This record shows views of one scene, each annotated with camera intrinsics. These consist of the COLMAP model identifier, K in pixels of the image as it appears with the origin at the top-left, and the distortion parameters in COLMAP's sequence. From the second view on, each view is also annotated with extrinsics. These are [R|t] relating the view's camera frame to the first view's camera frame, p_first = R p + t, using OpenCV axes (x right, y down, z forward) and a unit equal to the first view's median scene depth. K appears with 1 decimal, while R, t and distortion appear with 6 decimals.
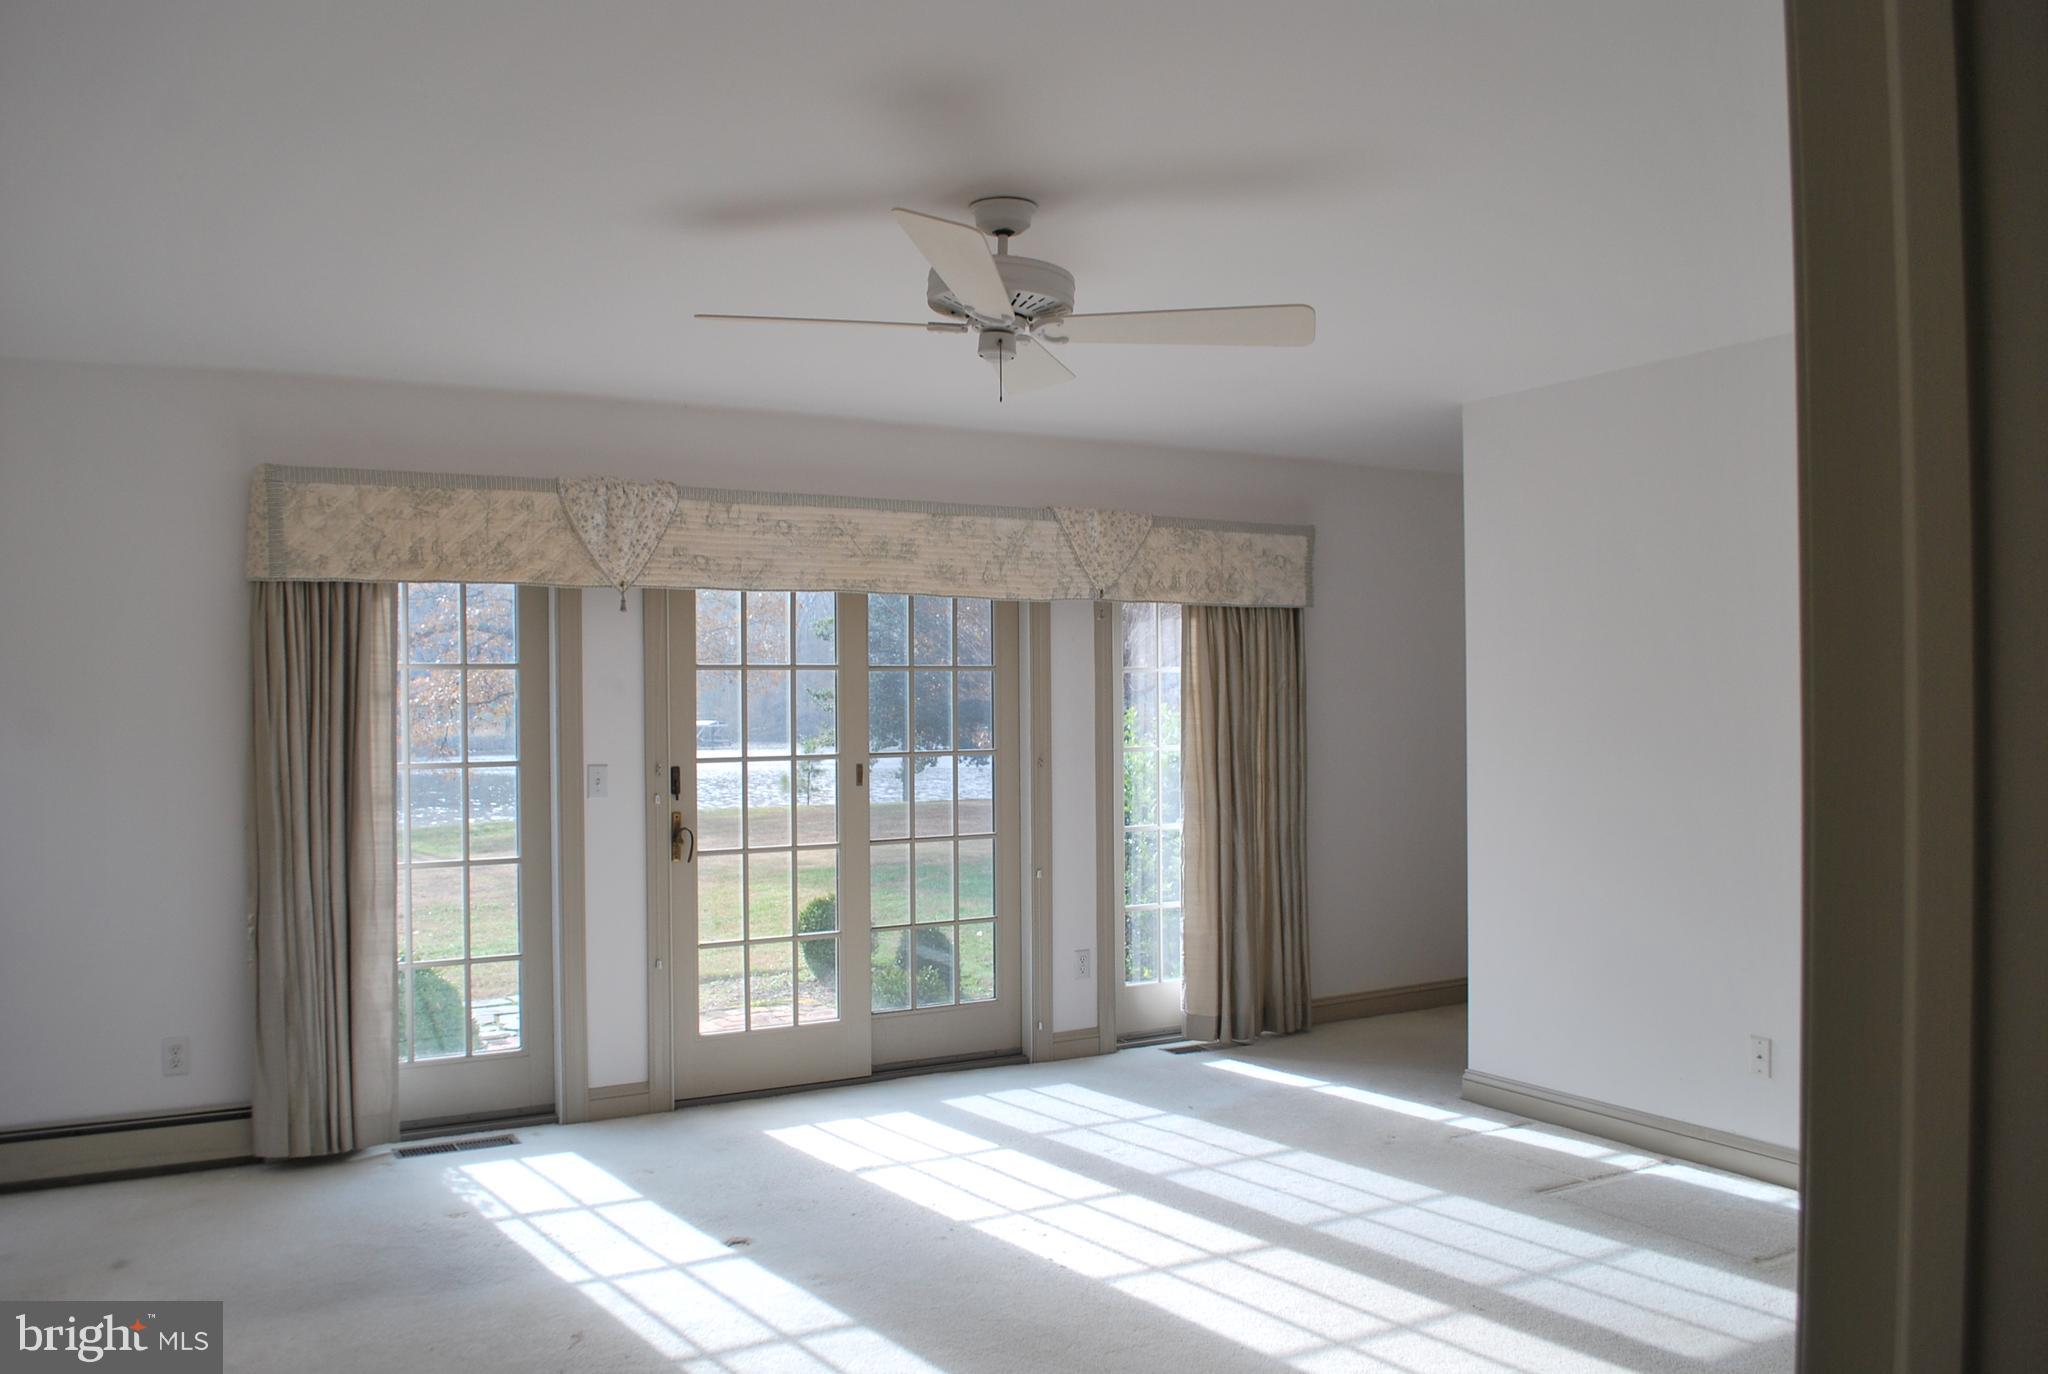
lens RADIAL K [[1614.1, 0, 1018.6], [0, 1614.1, 691.4], [0, 0, 1]] dist [-0.083839, 0.005310]
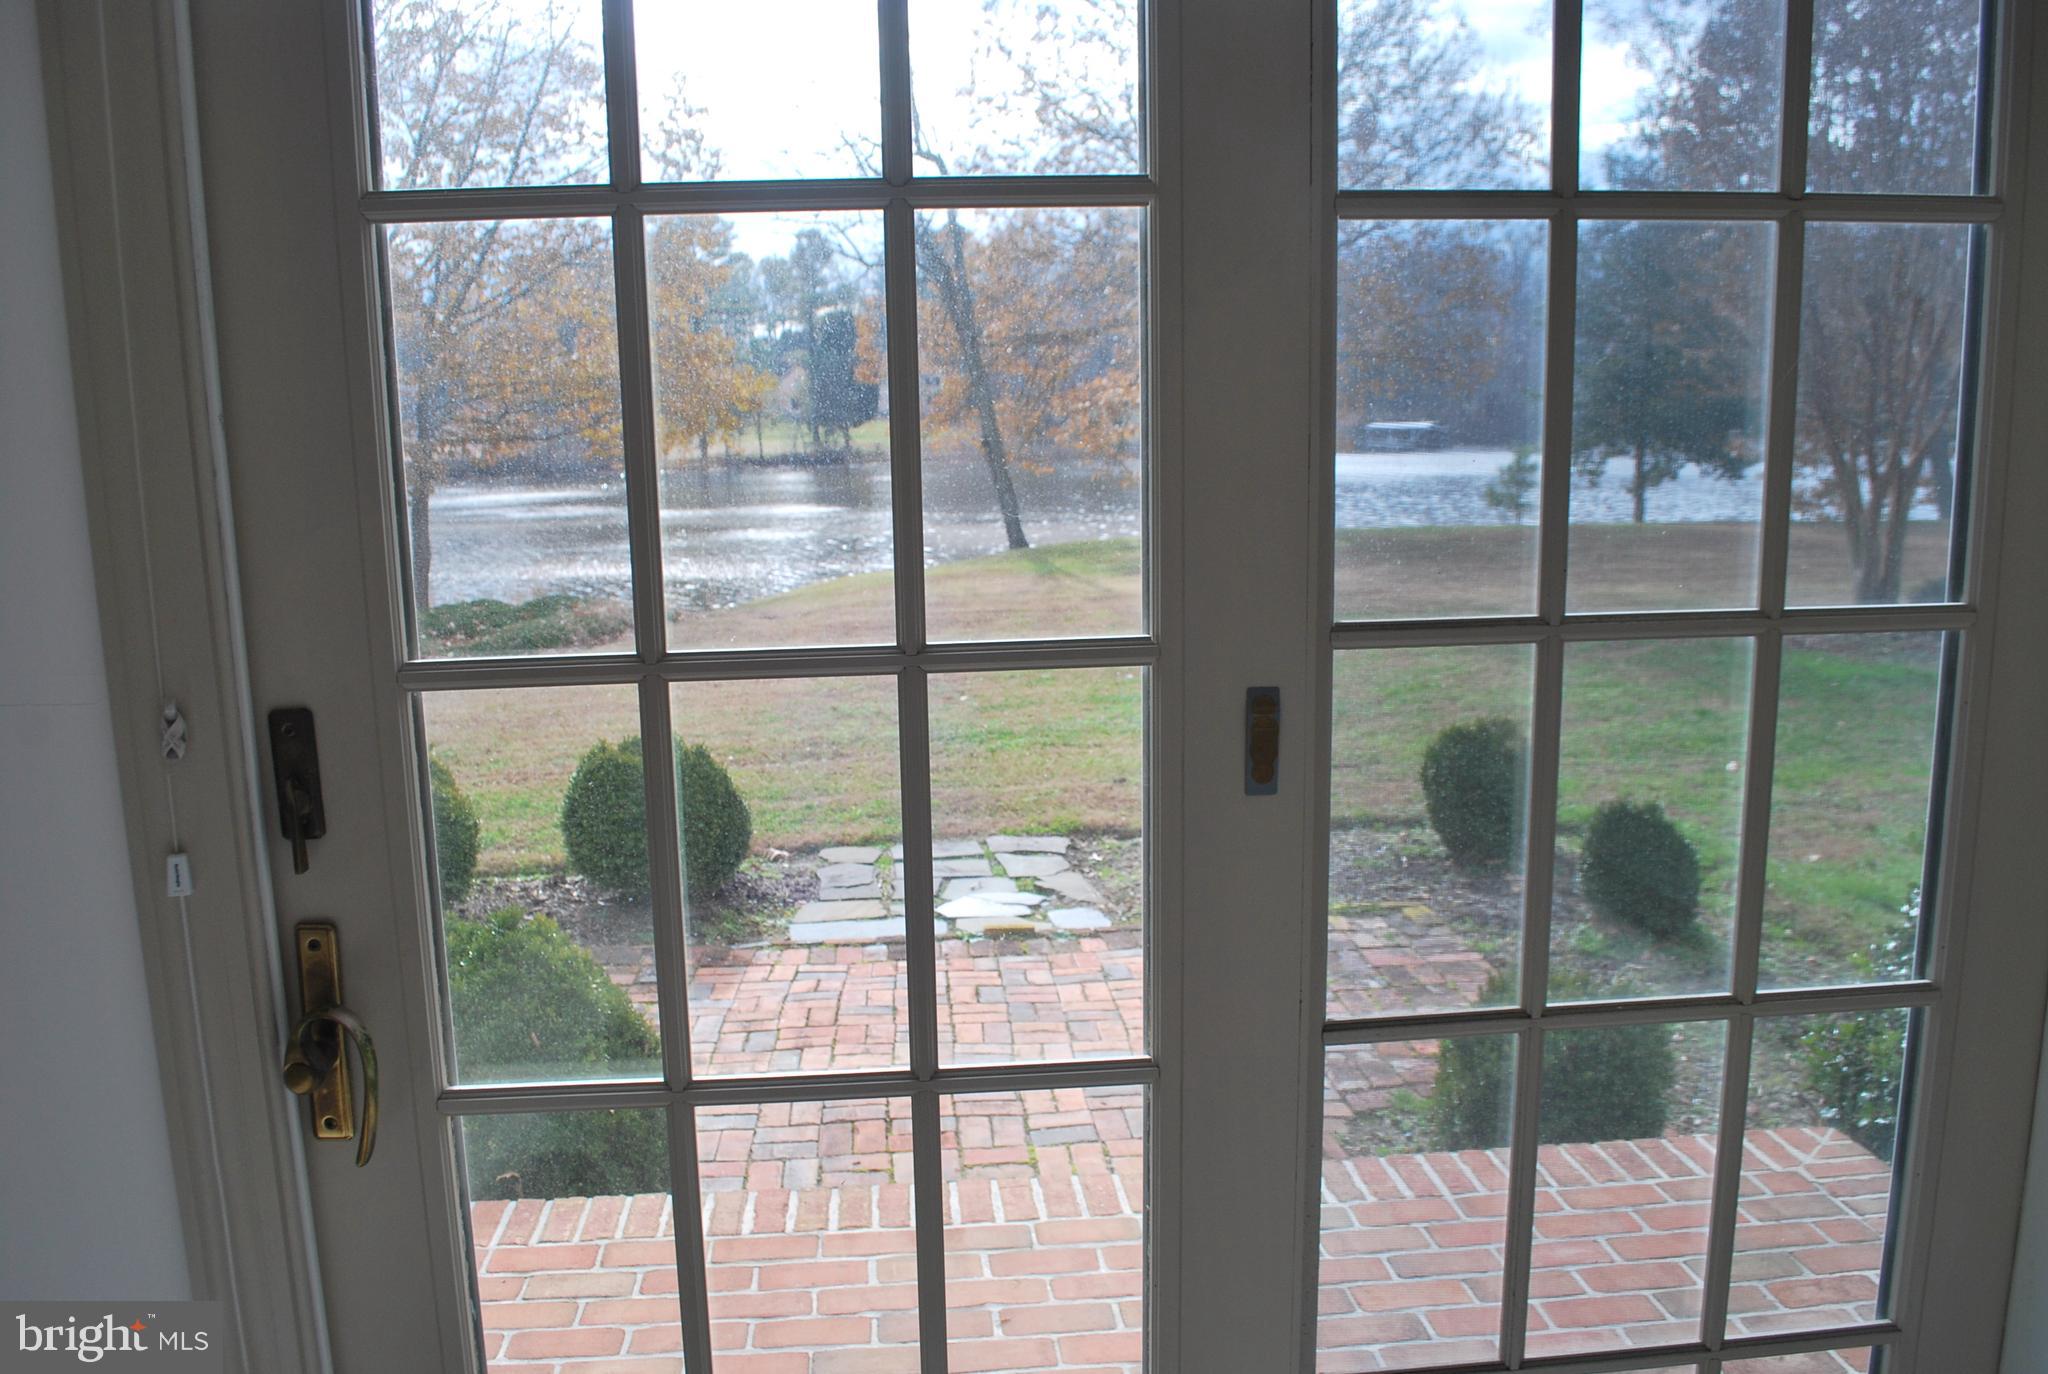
lens RADIAL K [[1600.2, 0, 1000.9], [0, 1600.2, 692.9], [0, 0, 1]] dist [-0.080540, 0.004268]
pose [[0.899476, 0.067247, -0.431765, -0.045300], [0.016806, 0.982032, 0.187962, 0.008489], [0.436648, -0.176324, 0.882184, 0.866910]]
